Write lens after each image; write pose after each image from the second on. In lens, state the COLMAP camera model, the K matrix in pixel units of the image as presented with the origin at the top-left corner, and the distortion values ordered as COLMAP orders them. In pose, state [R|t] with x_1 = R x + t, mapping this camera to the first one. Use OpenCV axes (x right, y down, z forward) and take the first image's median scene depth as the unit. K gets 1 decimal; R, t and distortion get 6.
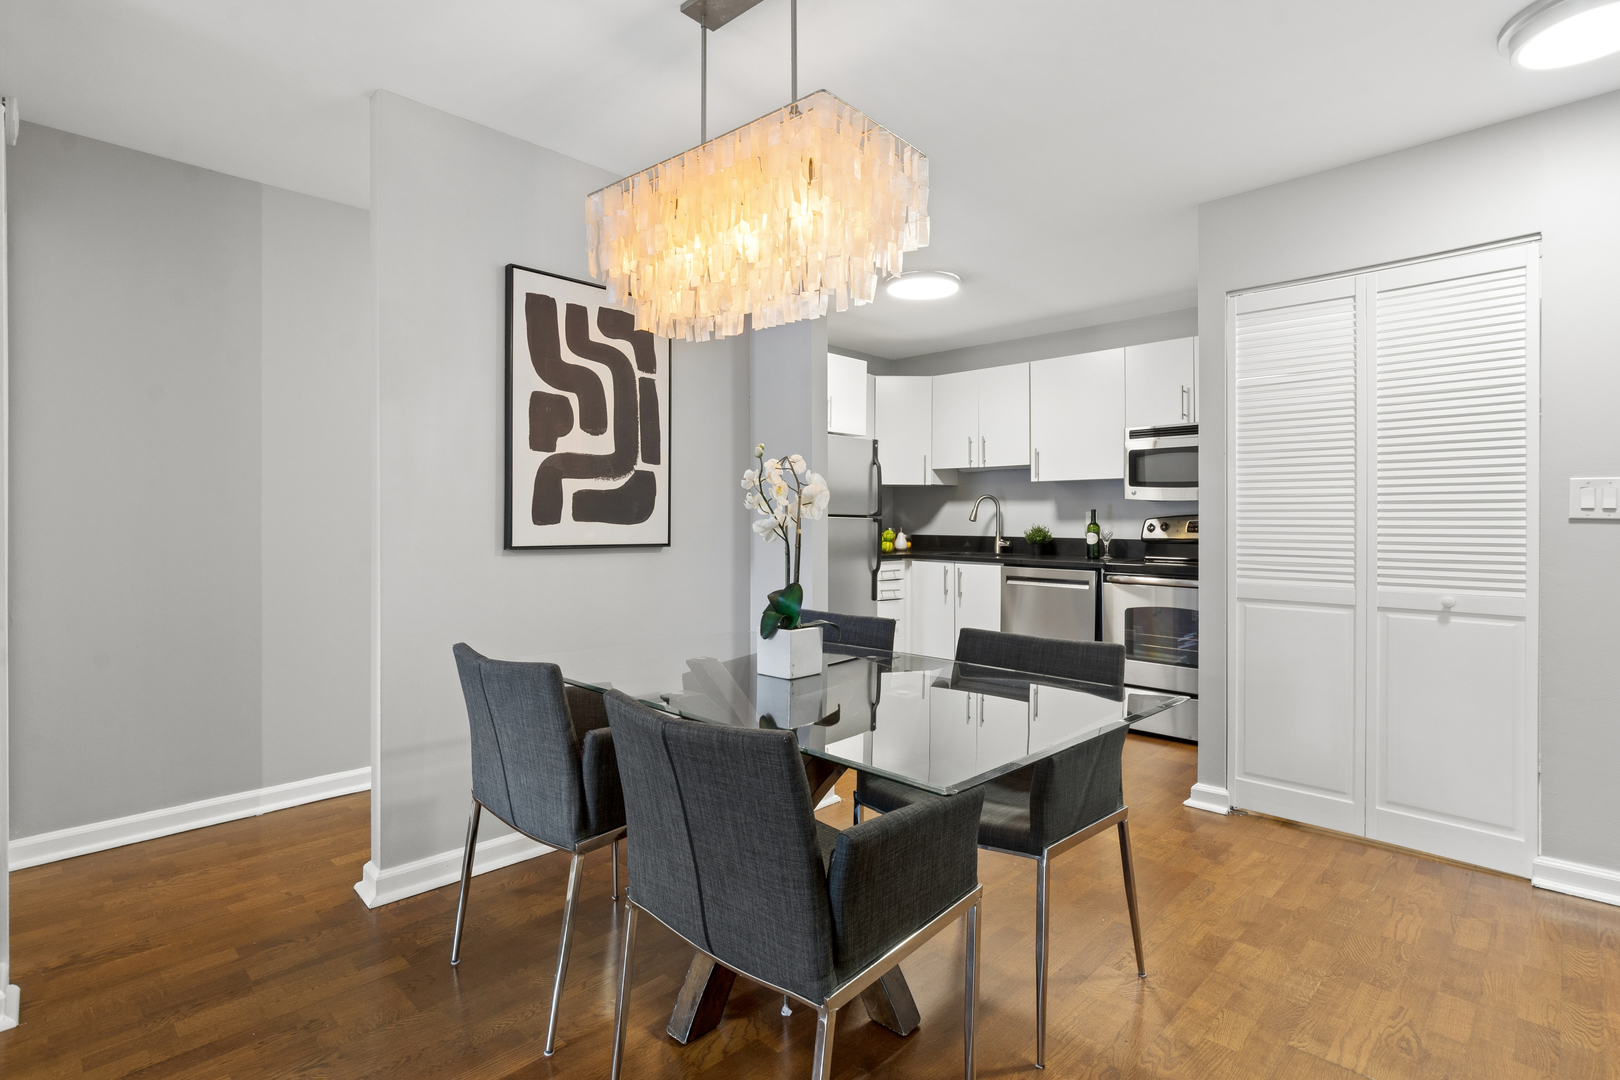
lens RADIAL K [[776.1, 0, 820.8], [0, 776.1, 518.0], [0, 0, 1]] dist [0.001542, -0.000578]
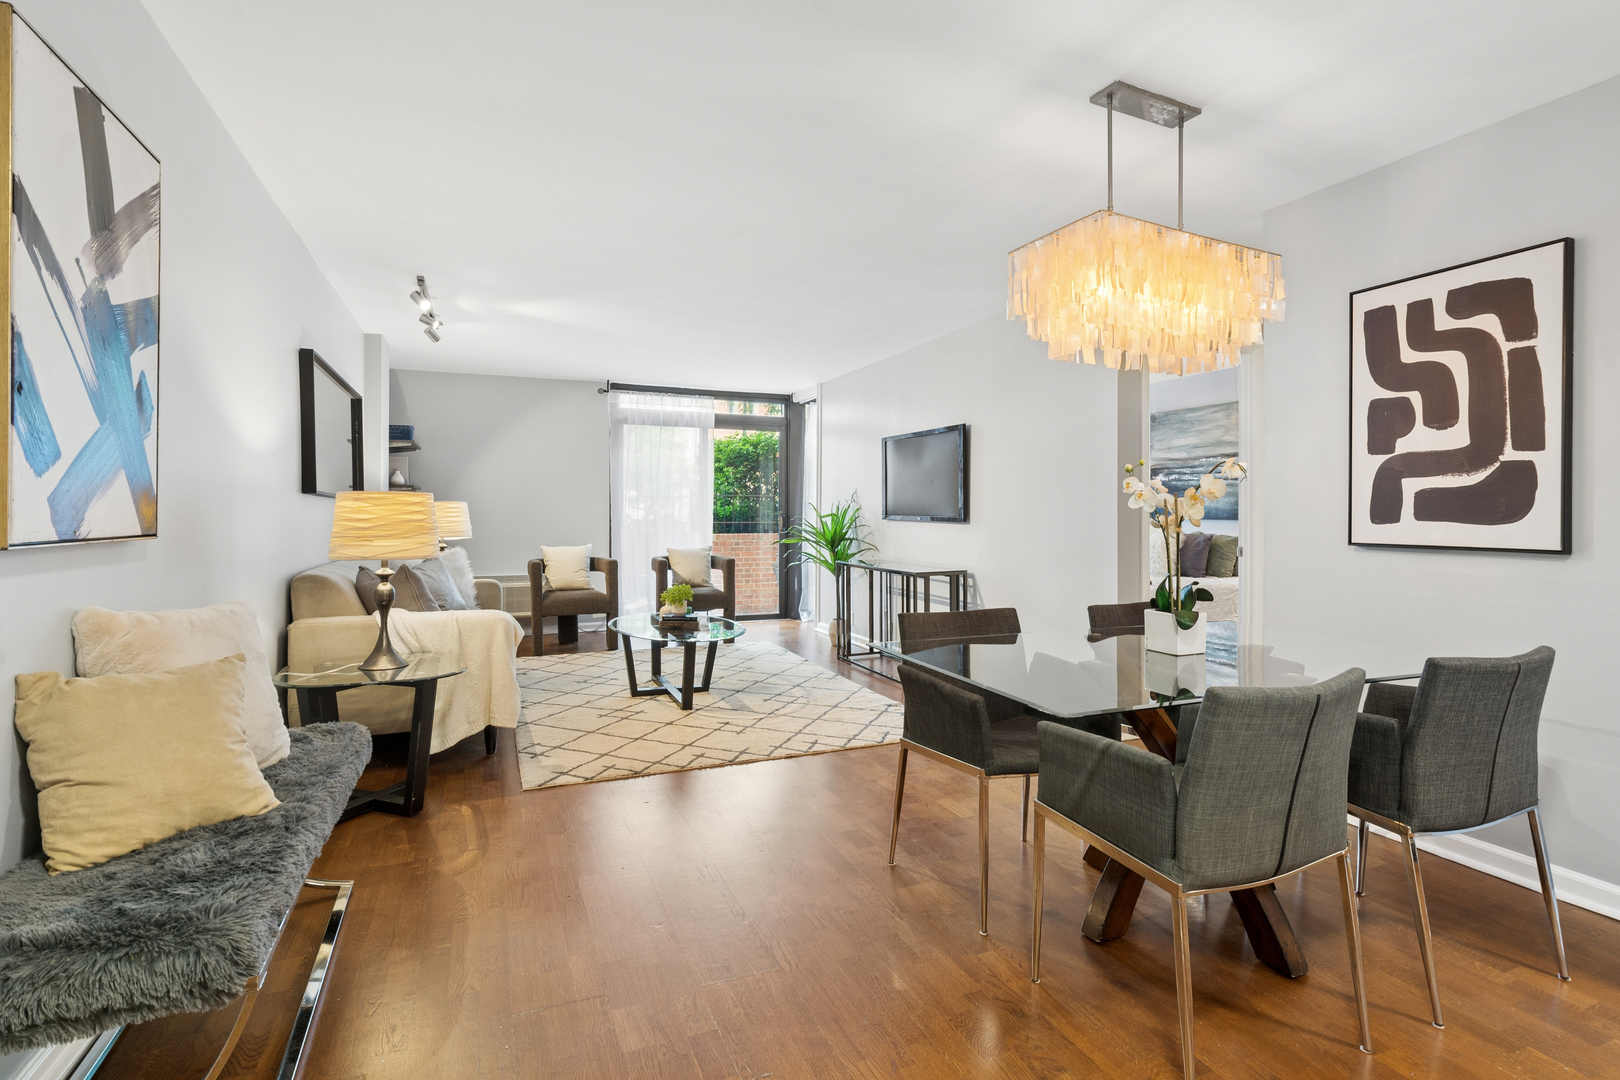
lens RADIAL K [[776.1, 0, 813.4], [0, 776.1, 507.5], [0, 0, 1]] dist [0.001542, -0.000578]
pose [[-0.391057, -0.010668, -0.920305, 0.537439], [-0.002288, 0.999941, -0.010619, -0.000154], [0.920364, -0.002047, -0.391058, 0.409641]]
